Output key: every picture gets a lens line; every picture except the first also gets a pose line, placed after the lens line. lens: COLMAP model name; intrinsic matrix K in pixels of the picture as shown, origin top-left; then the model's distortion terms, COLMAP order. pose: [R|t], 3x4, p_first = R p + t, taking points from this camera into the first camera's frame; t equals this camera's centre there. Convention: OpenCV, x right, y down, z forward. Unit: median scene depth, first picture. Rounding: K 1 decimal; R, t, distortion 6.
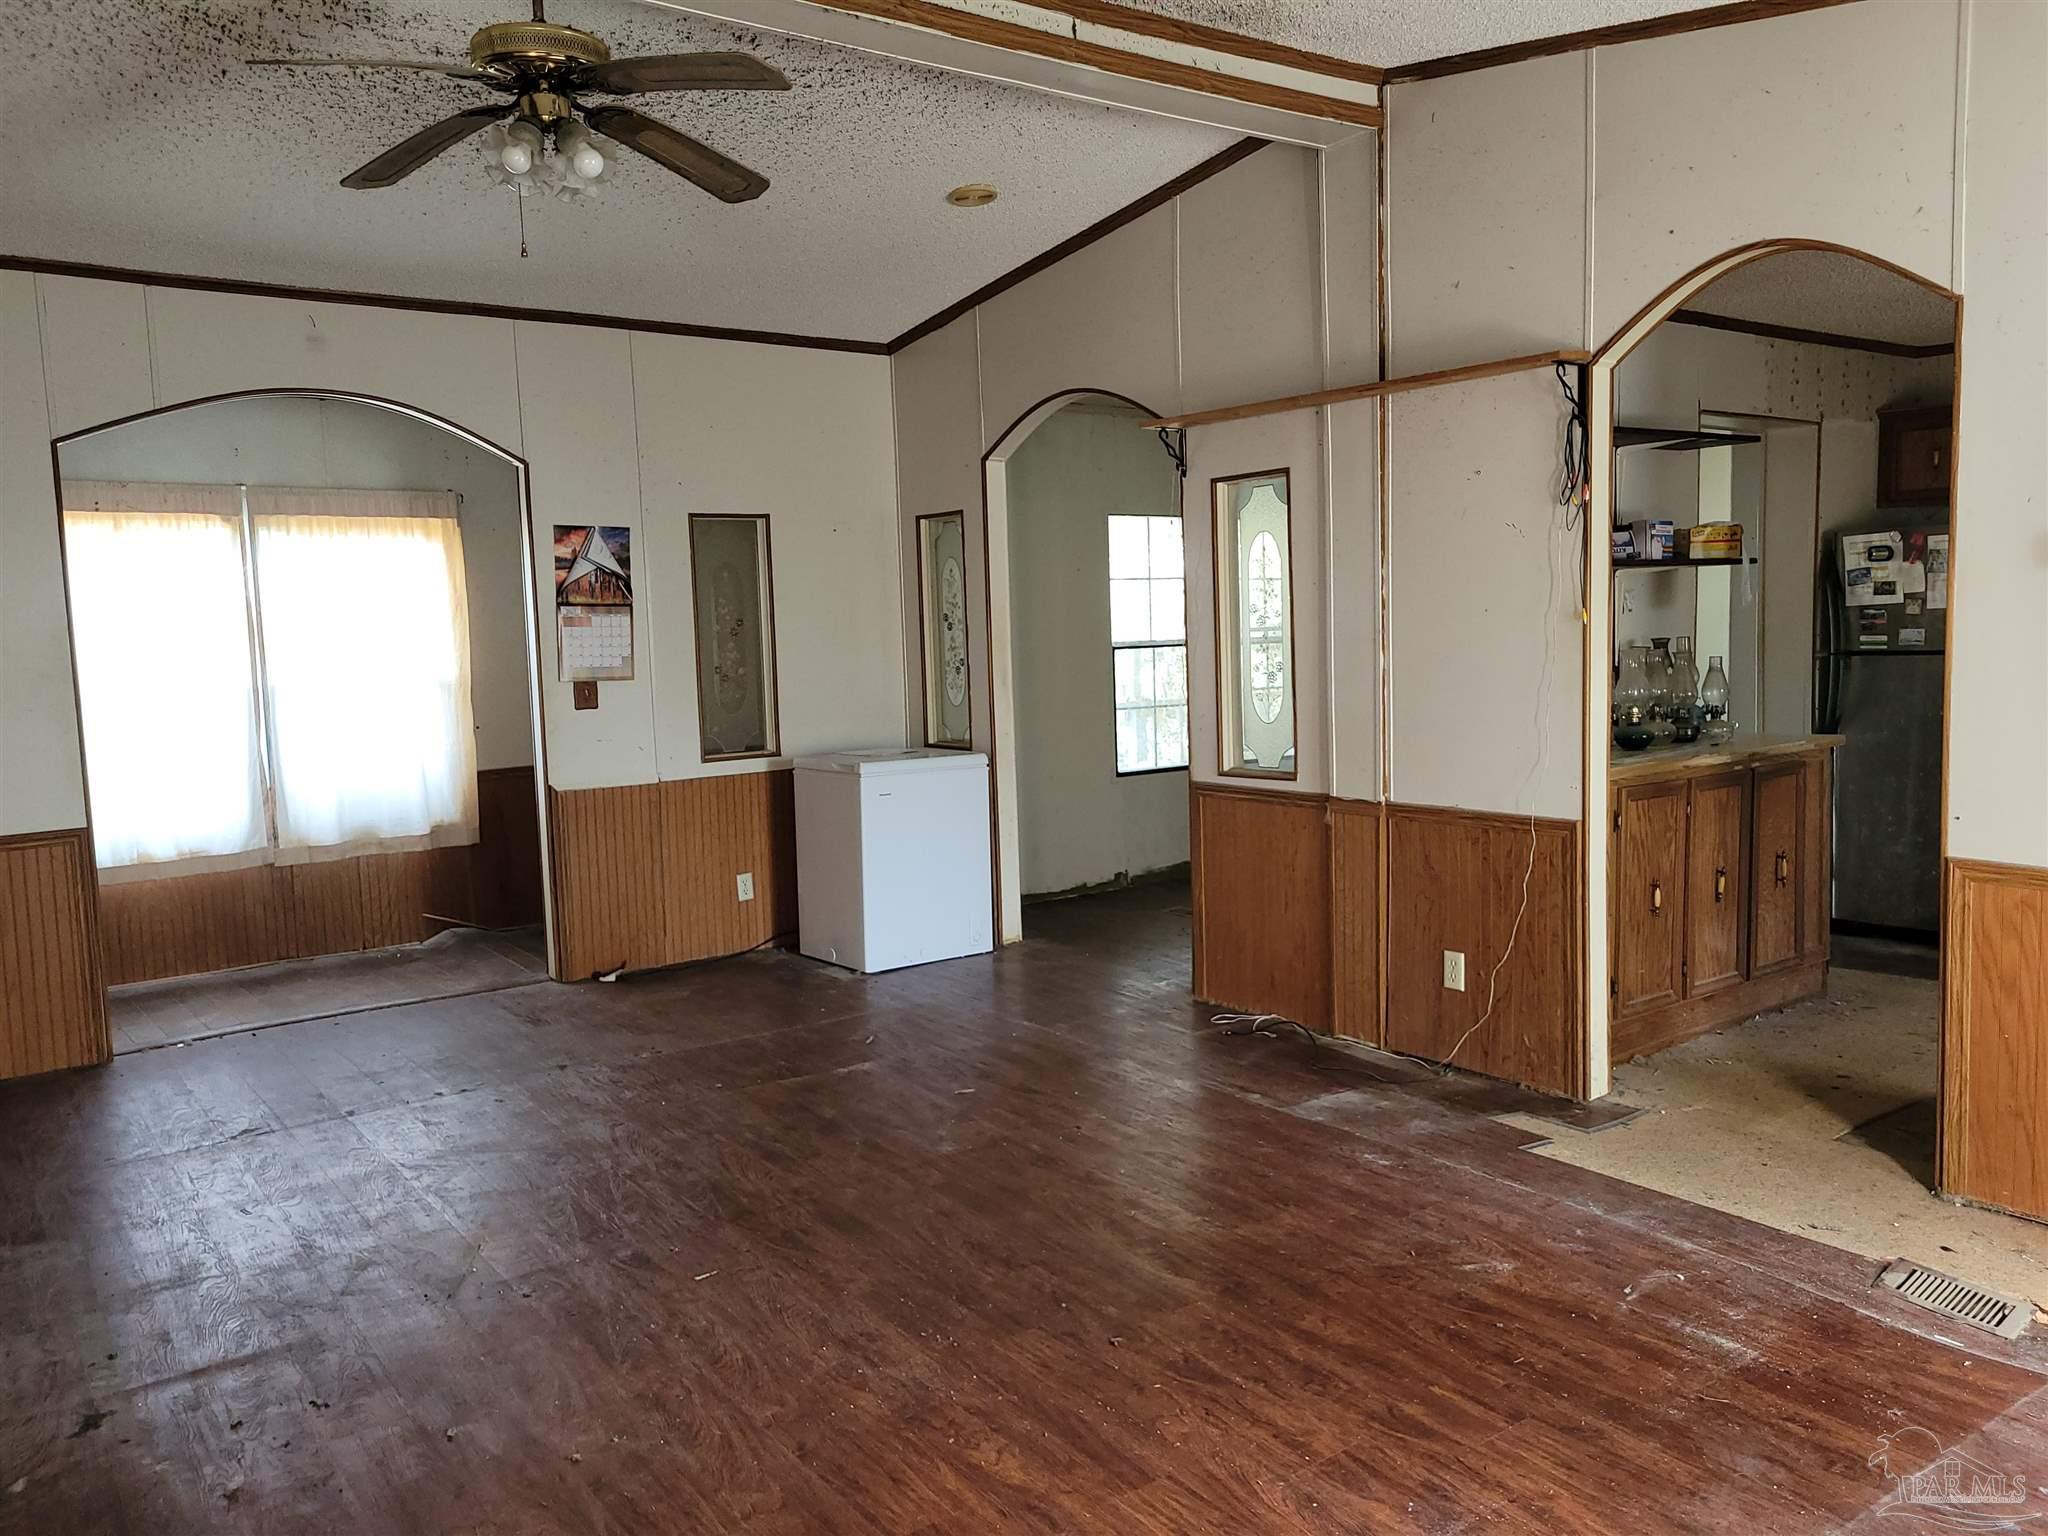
lens RADIAL K [[1548.5, 0, 1024.0], [0, 1548.5, 768.0], [0, 0, 1]] dist [0.058447, -0.052165]
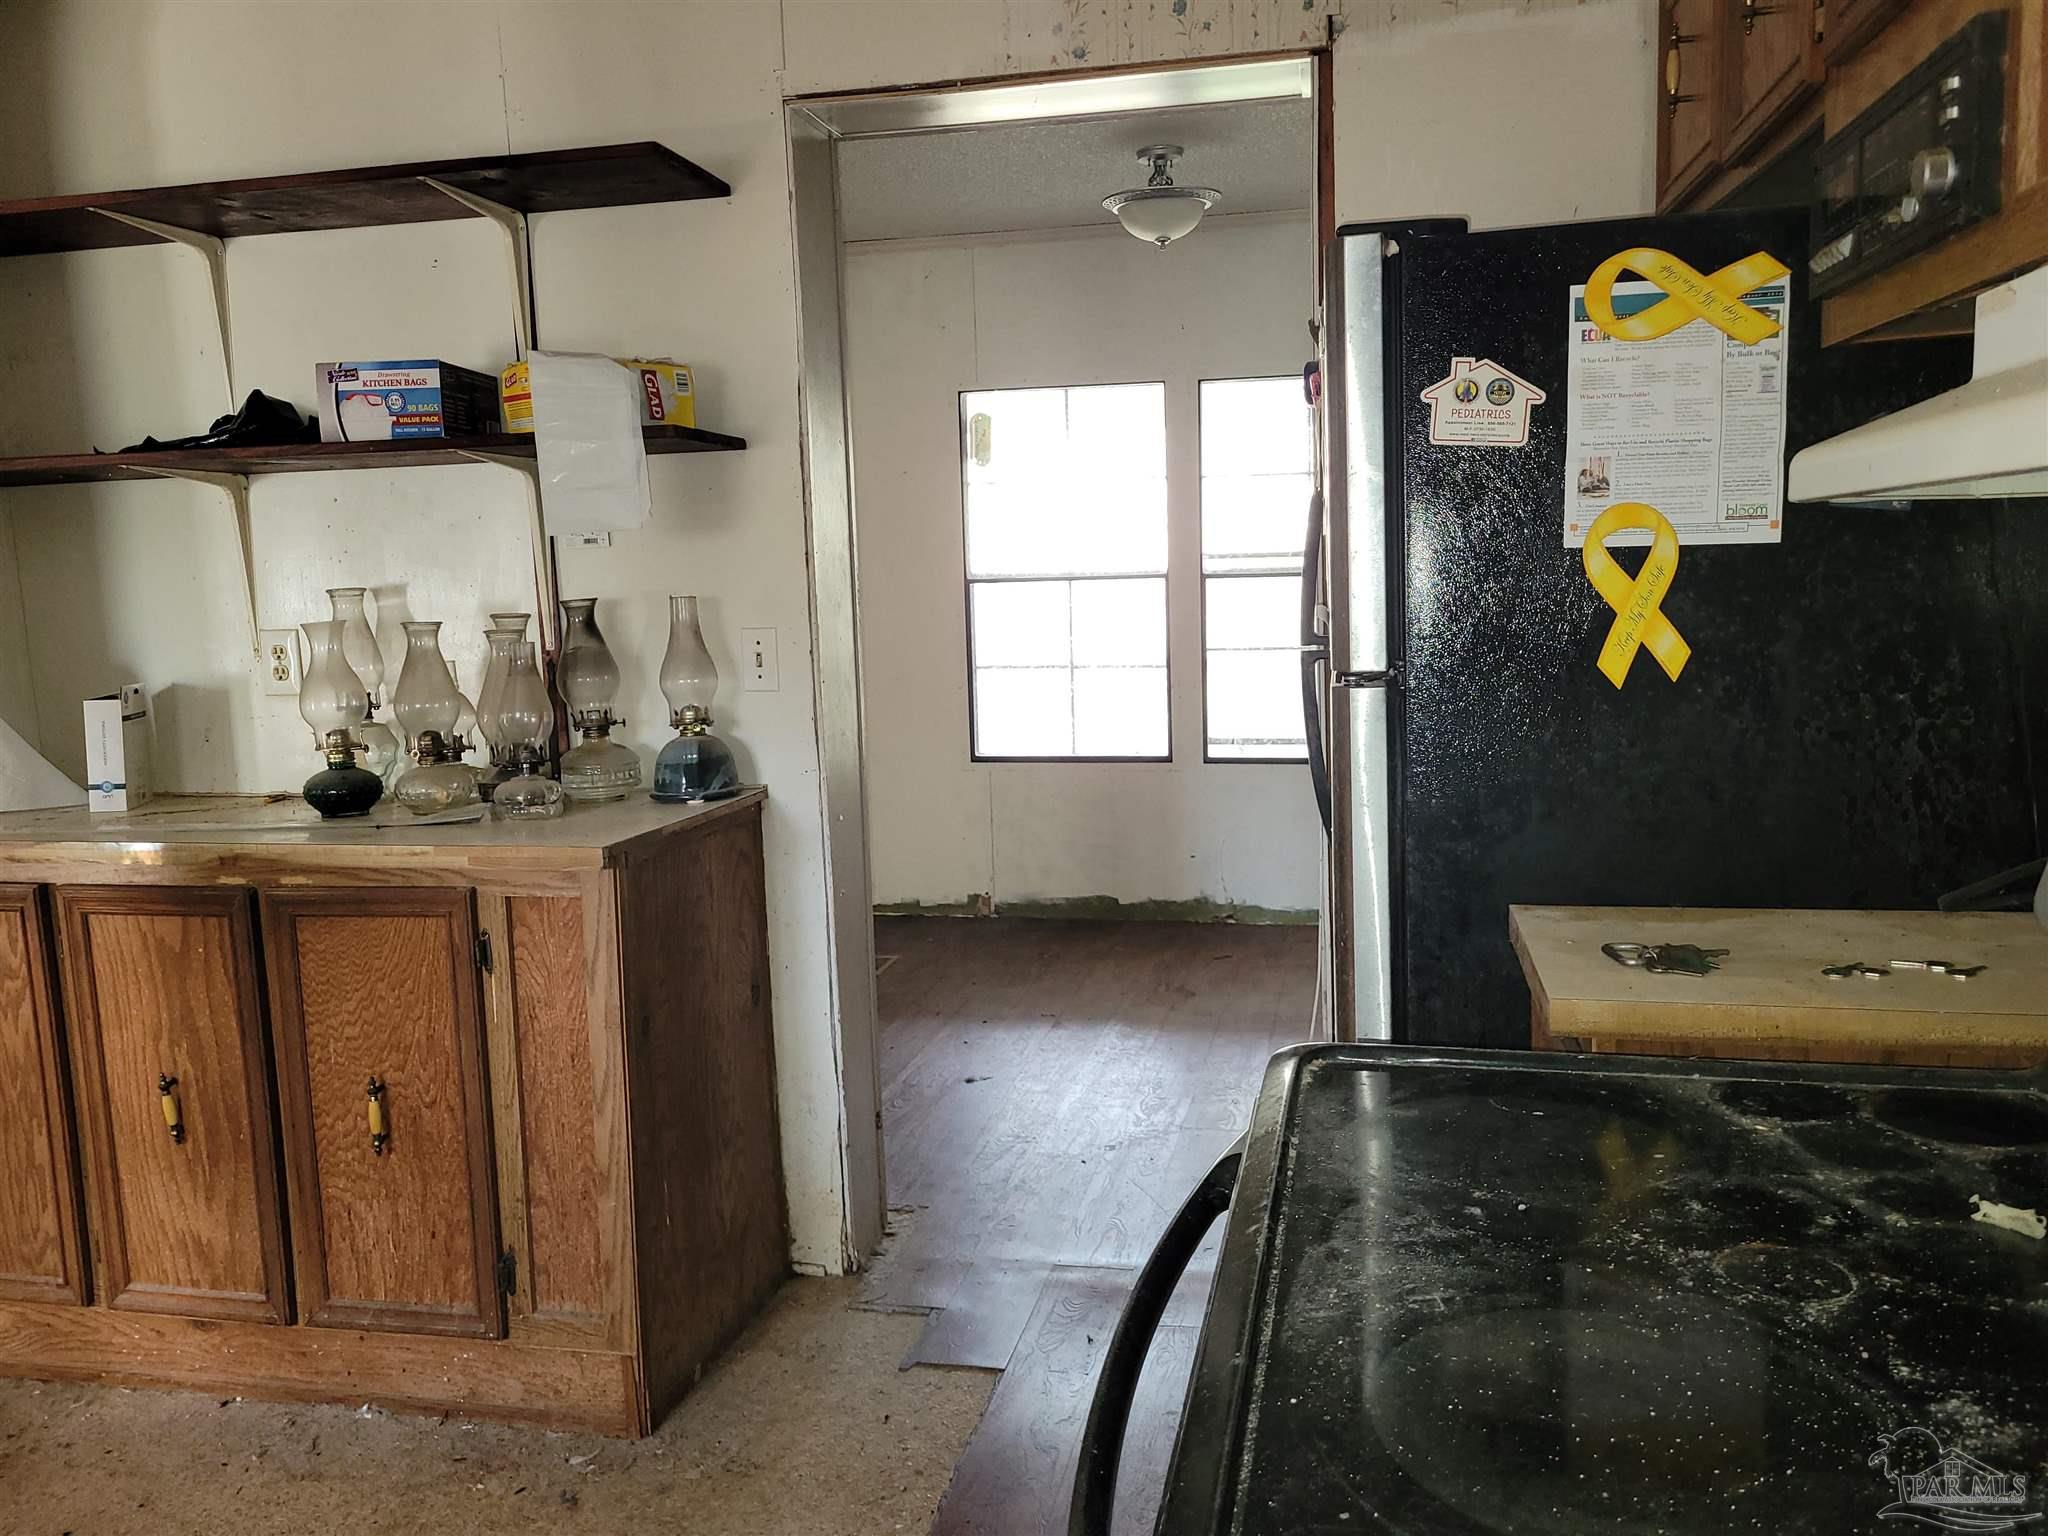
lens RADIAL K [[1548.5, 0, 1024.0], [0, 1548.5, 768.0], [0, 0, 1]] dist [0.058447, -0.052165]
pose [[0.669124, 0.106250, -0.735516, 0.620466], [-0.059687, 0.994213, 0.089321, -0.058555], [0.740750, -0.015867, 0.671593, 0.552317]]
